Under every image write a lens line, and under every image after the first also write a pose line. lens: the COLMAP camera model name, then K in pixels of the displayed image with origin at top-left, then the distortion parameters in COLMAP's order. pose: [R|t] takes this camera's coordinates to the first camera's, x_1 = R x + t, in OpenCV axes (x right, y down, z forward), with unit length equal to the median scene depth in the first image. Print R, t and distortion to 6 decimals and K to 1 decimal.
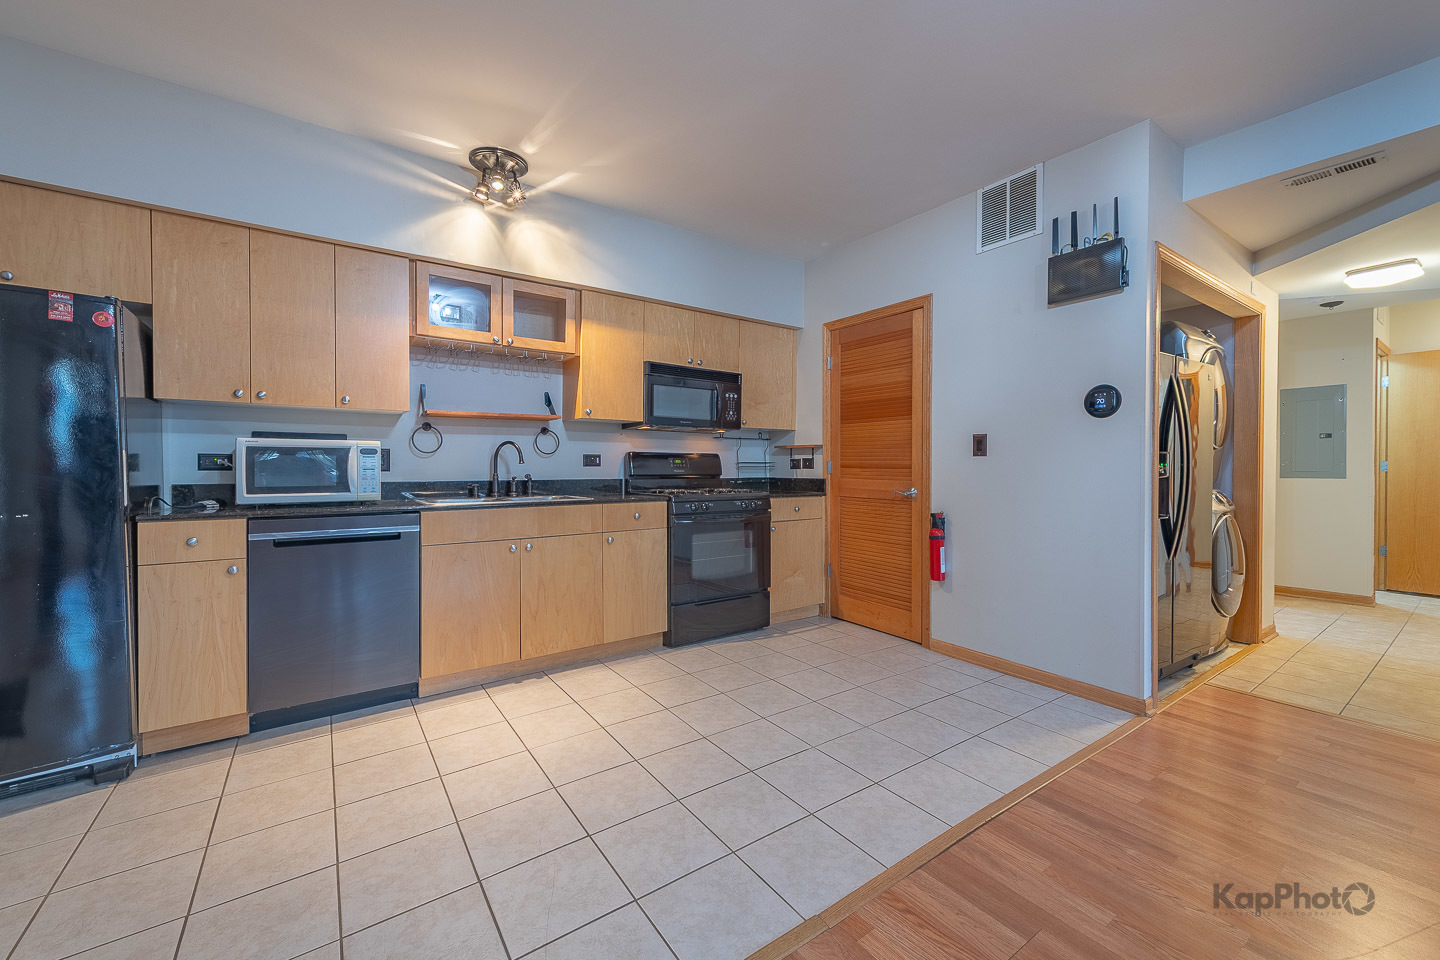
lens RADIAL K [[573.8, 0, 729.3], [0, 573.8, 472.8], [0, 0, 1]] dist [0.020555, -0.000147]
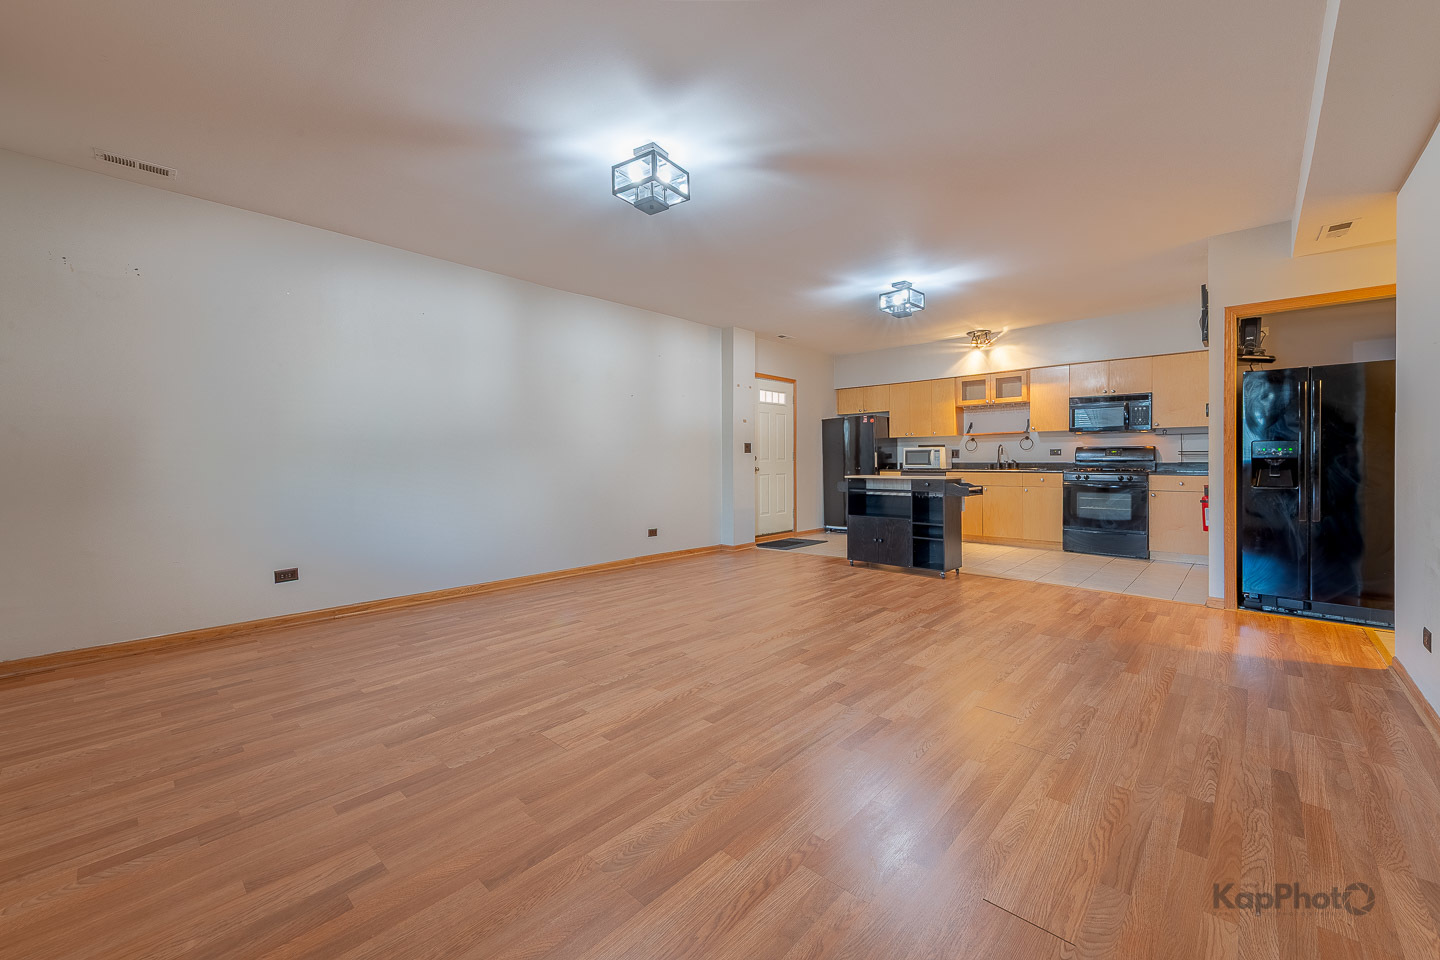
lens RADIAL K [[628.9, 0, 713.1], [0, 628.9, 464.5], [0, 0, 1]] dist [0.023099, -0.000029]
pose [[0.206093, 0.001805, -0.978531, 1.693882], [-0.007181, 0.999974, 0.000332, 0.027422], [0.978506, 0.006958, 0.206101, -0.553176]]
